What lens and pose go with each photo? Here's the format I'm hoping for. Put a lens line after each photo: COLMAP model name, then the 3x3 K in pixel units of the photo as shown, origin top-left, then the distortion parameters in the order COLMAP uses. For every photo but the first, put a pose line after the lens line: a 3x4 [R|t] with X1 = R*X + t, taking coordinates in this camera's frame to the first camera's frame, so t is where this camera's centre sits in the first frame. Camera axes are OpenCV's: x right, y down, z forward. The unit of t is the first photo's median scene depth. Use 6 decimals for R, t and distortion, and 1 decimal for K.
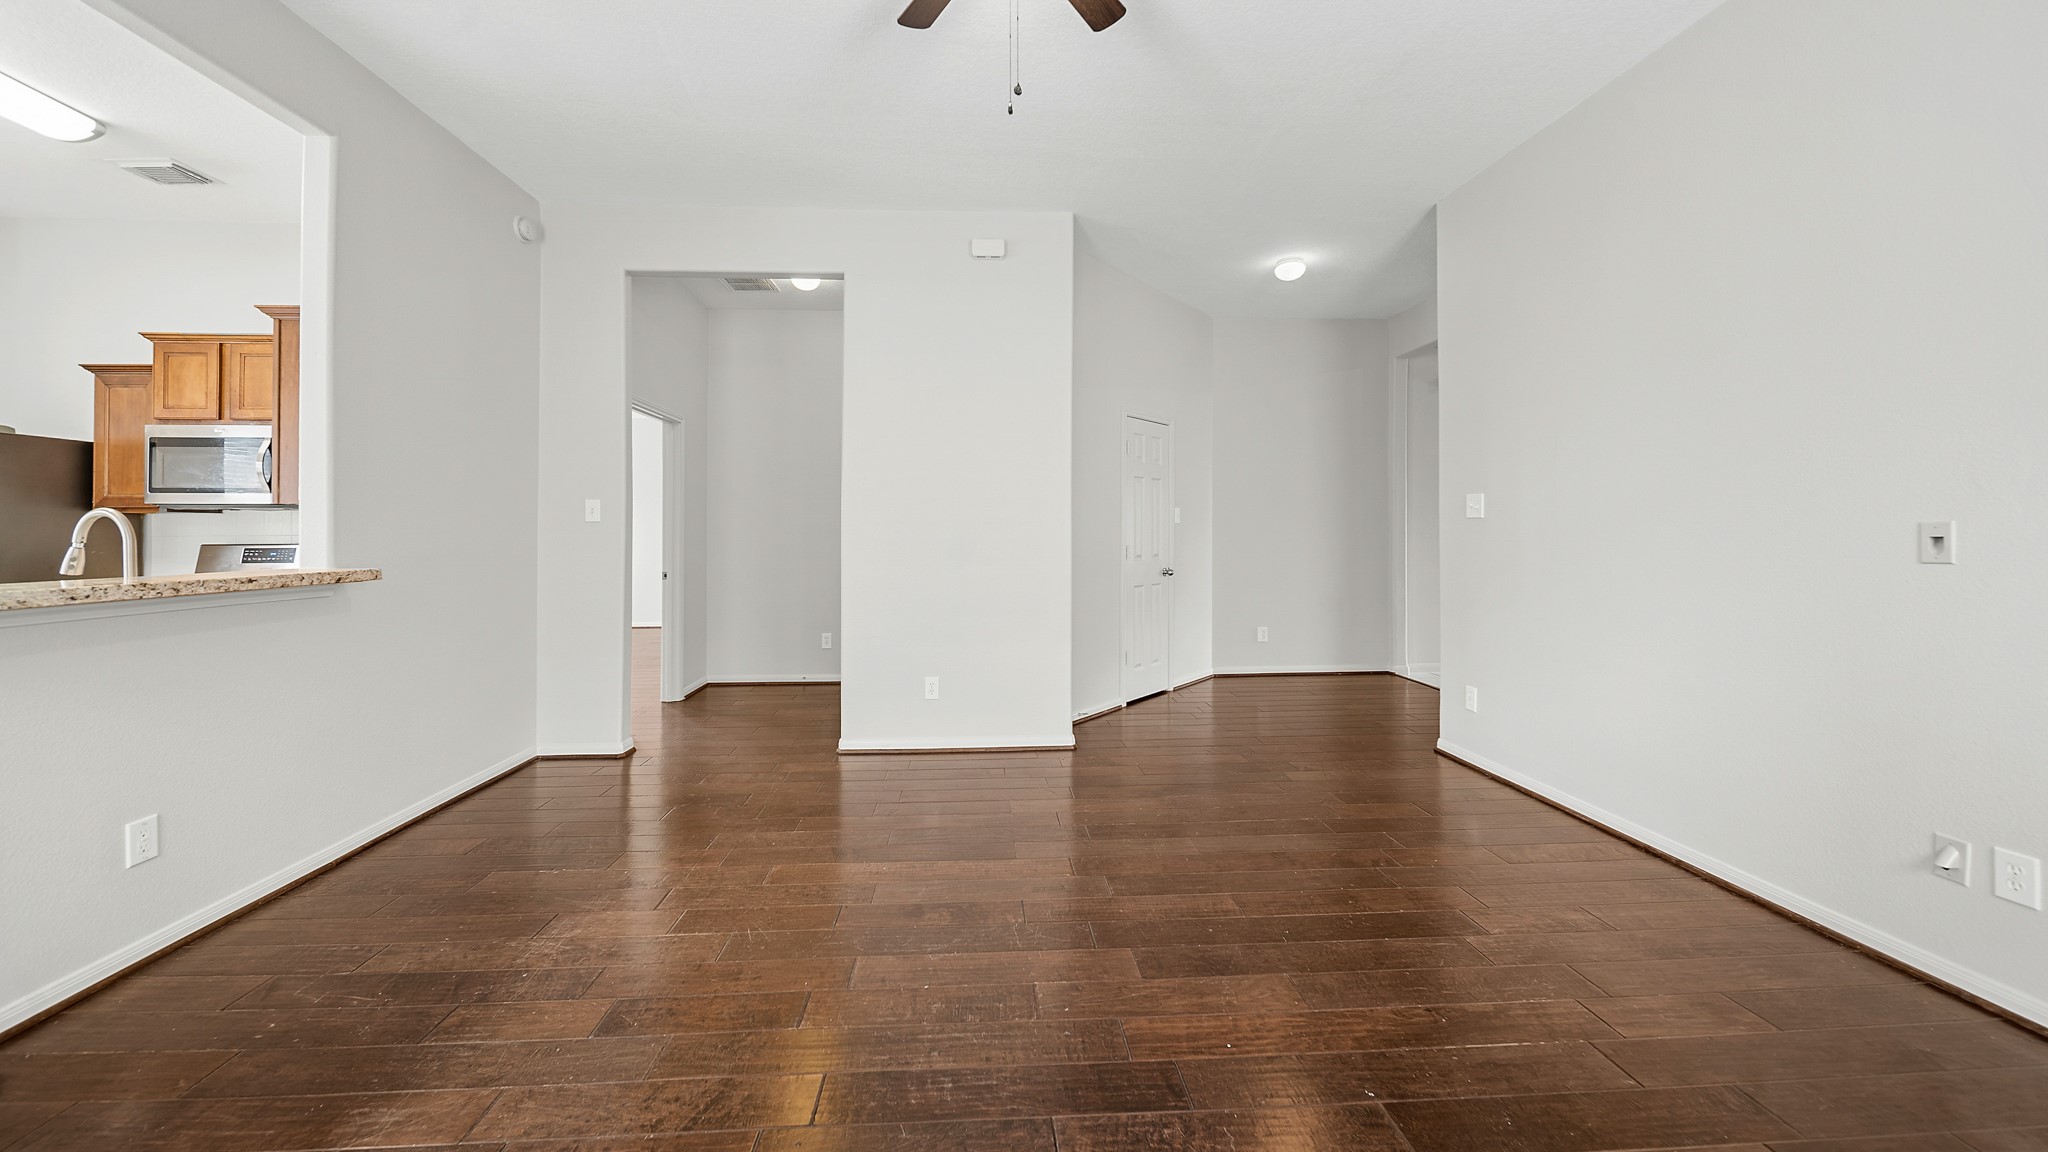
lens RADIAL K [[729.8, 0, 1014.2], [0, 729.8, 528.2], [0, 0, 1]] dist [-0.000163, -0.000249]
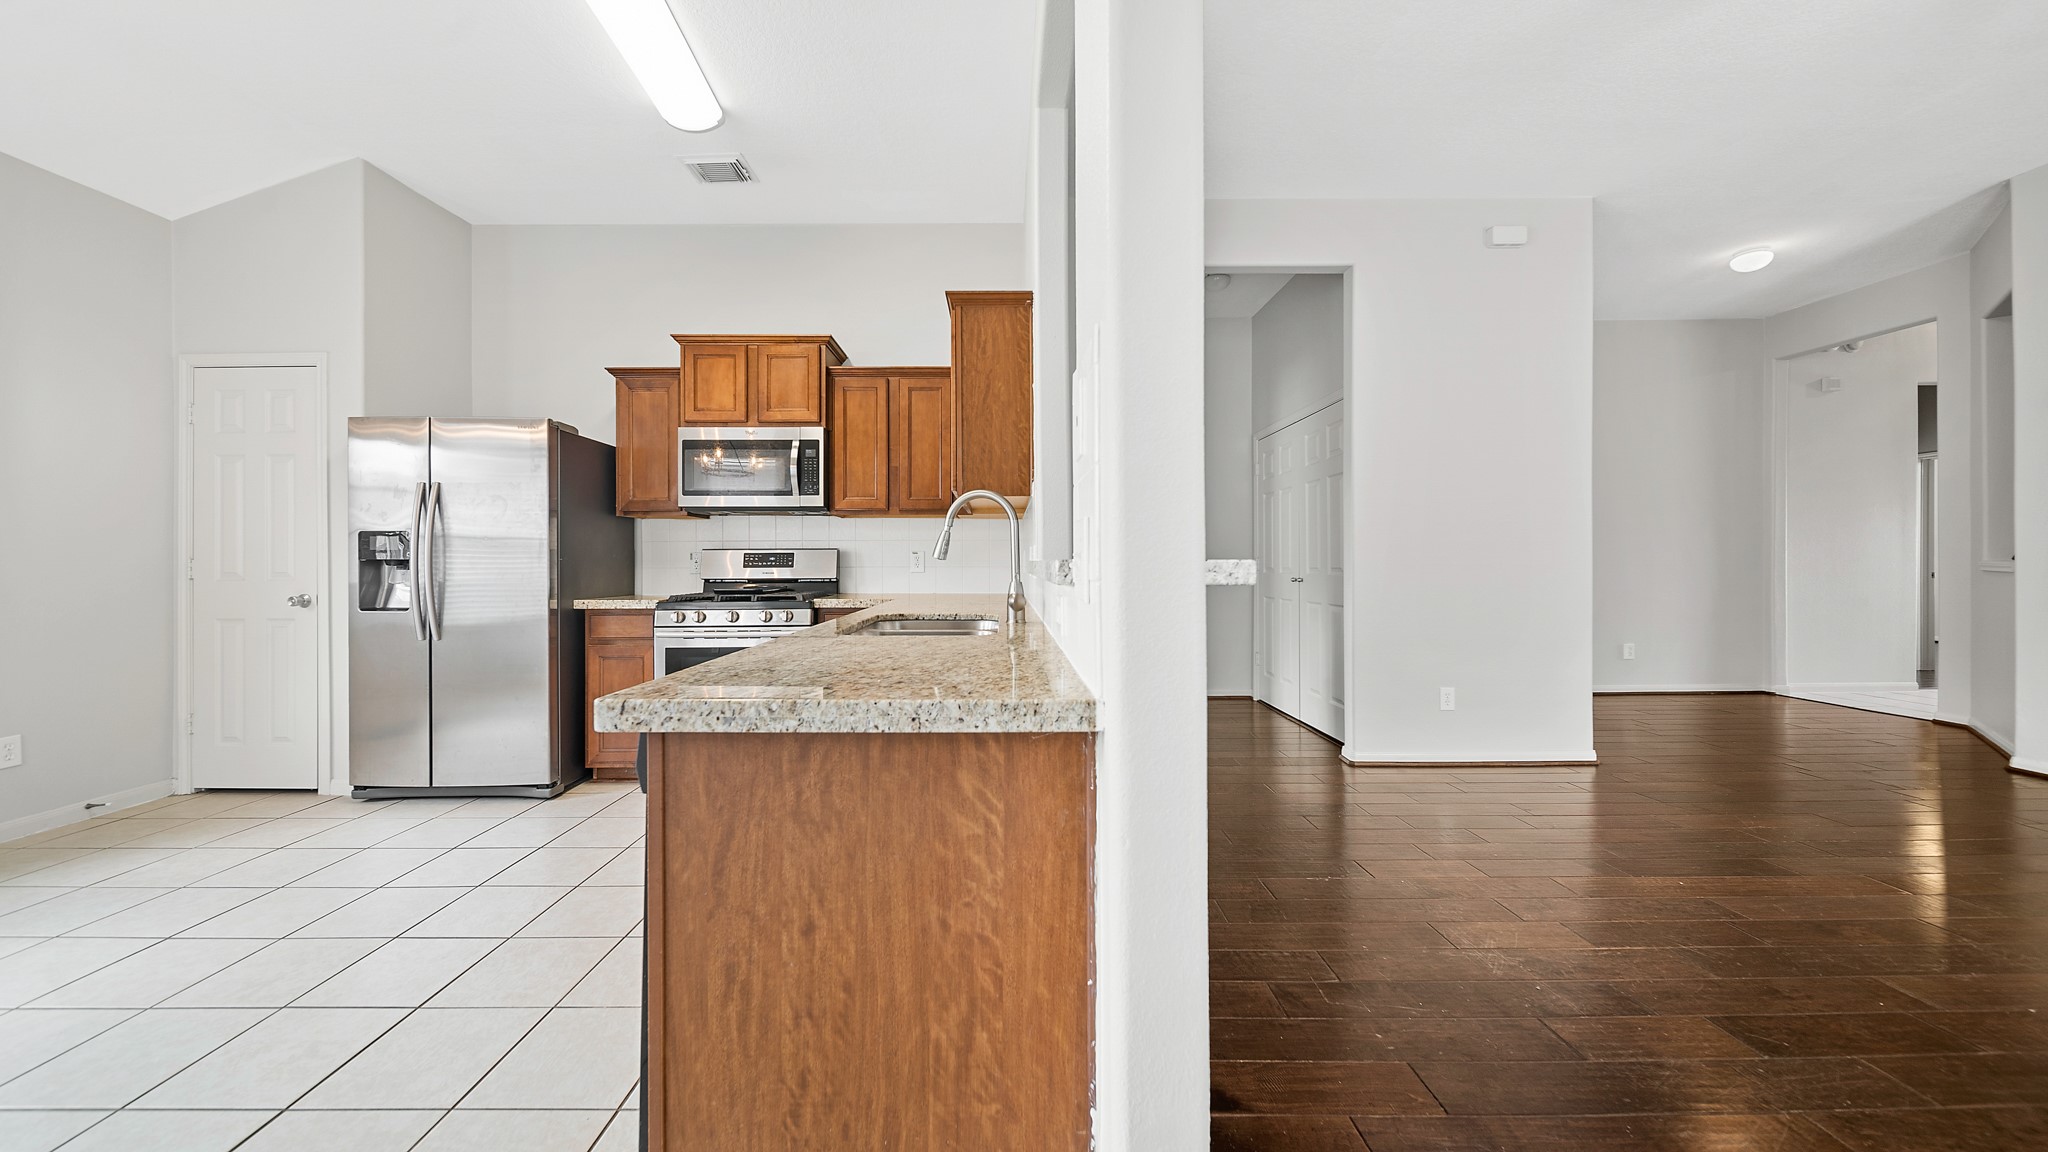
lens RADIAL K [[718.3, 0, 1014.9], [0, 718.3, 568.2], [0, 0, 1]] dist [0.001134, -0.001932]
pose [[0.998882, 0.000368, -0.047277, -0.670952], [0.000289, 0.999903, 0.013898, 0.036467], [0.047277, -0.013896, 0.998785, 0.036131]]
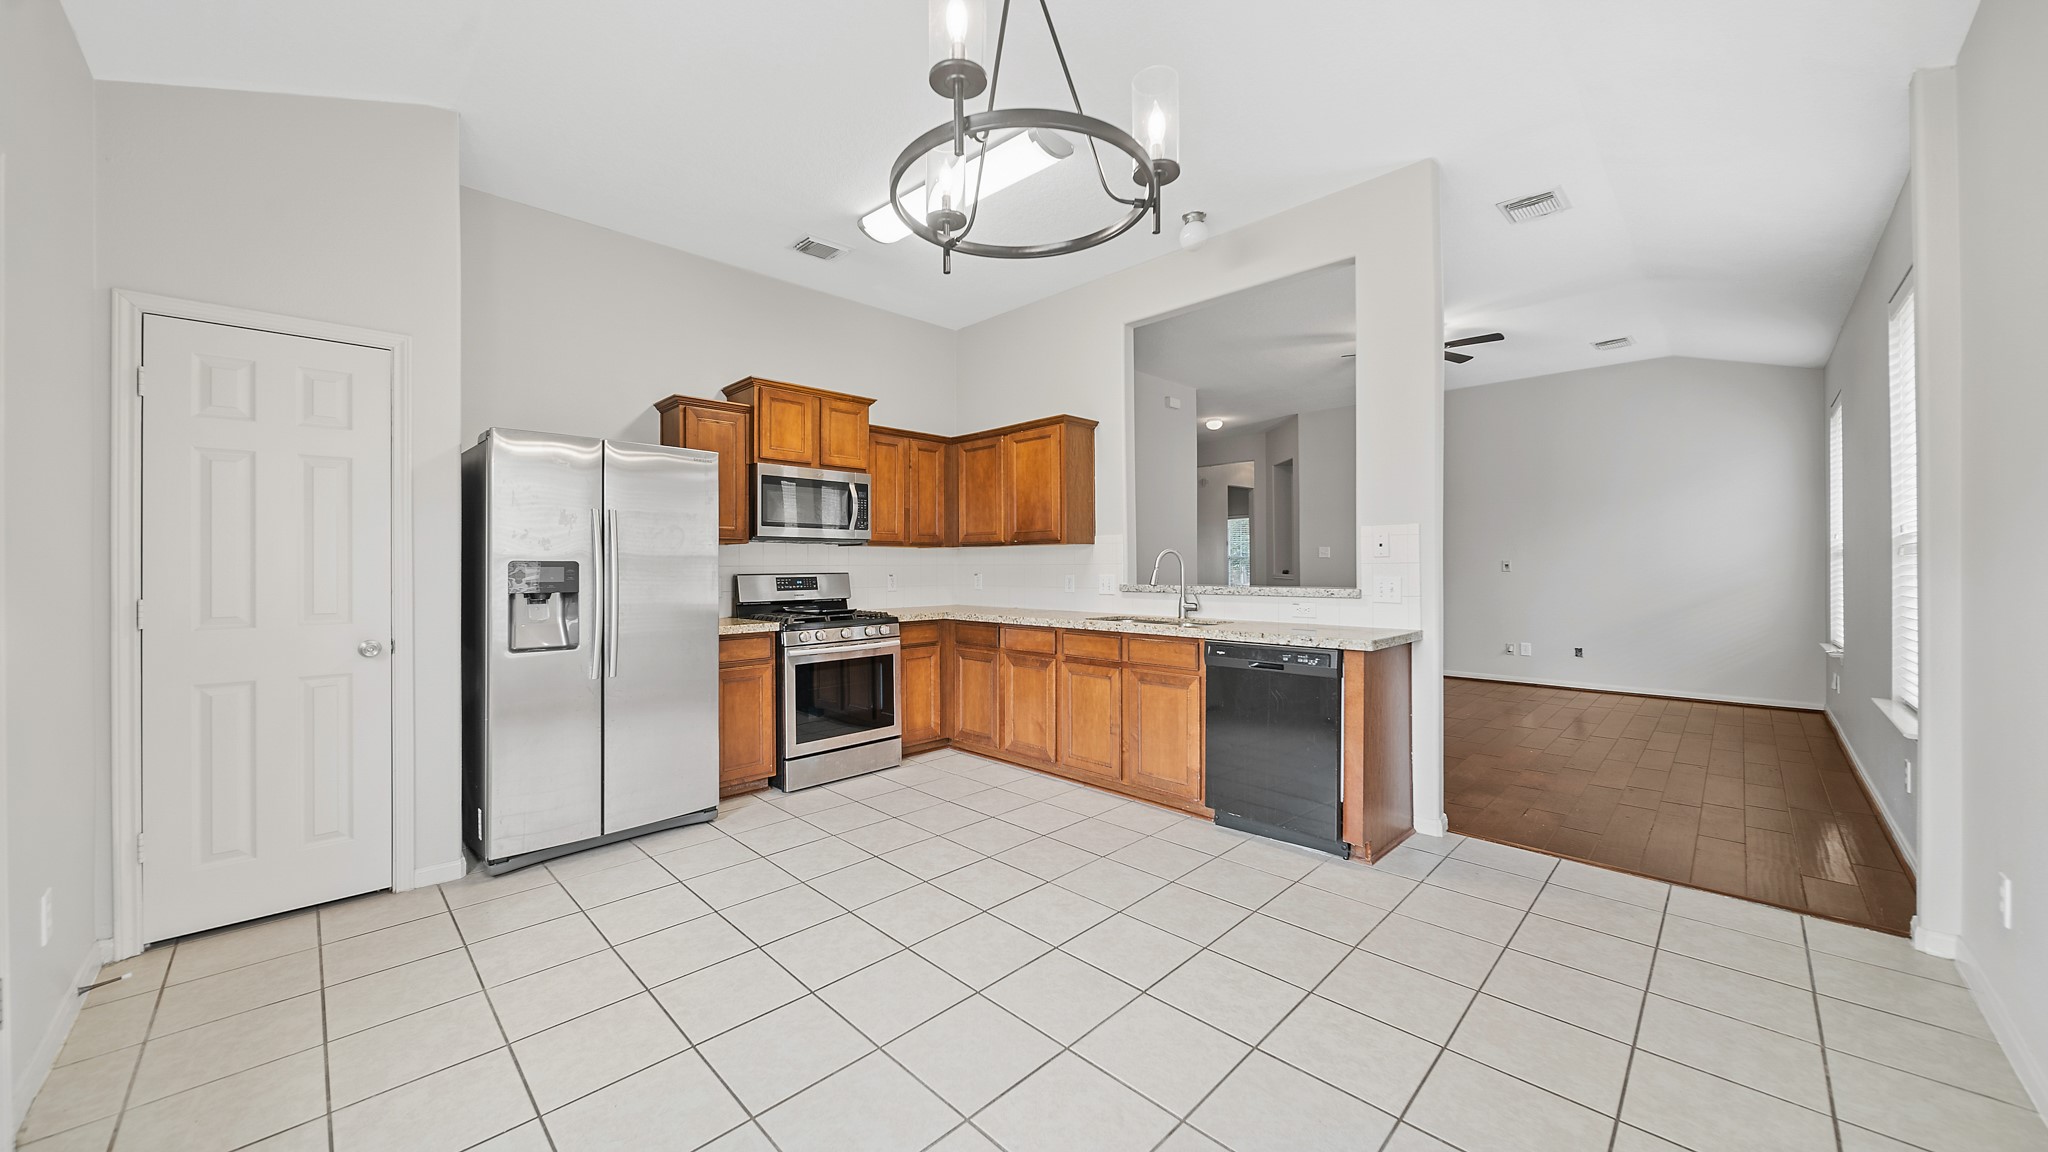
lens RADIAL K [[721.1, 0, 989.4], [0, 721.1, 557.4], [0, 0, 1]] dist [-0.000832, -0.000095]
pose [[0.760984, 0.008428, 0.648716, -1.589278], [-0.003858, 0.999957, -0.008466, 0.005656], [-0.648759, 0.003940, 0.760984, -0.032802]]
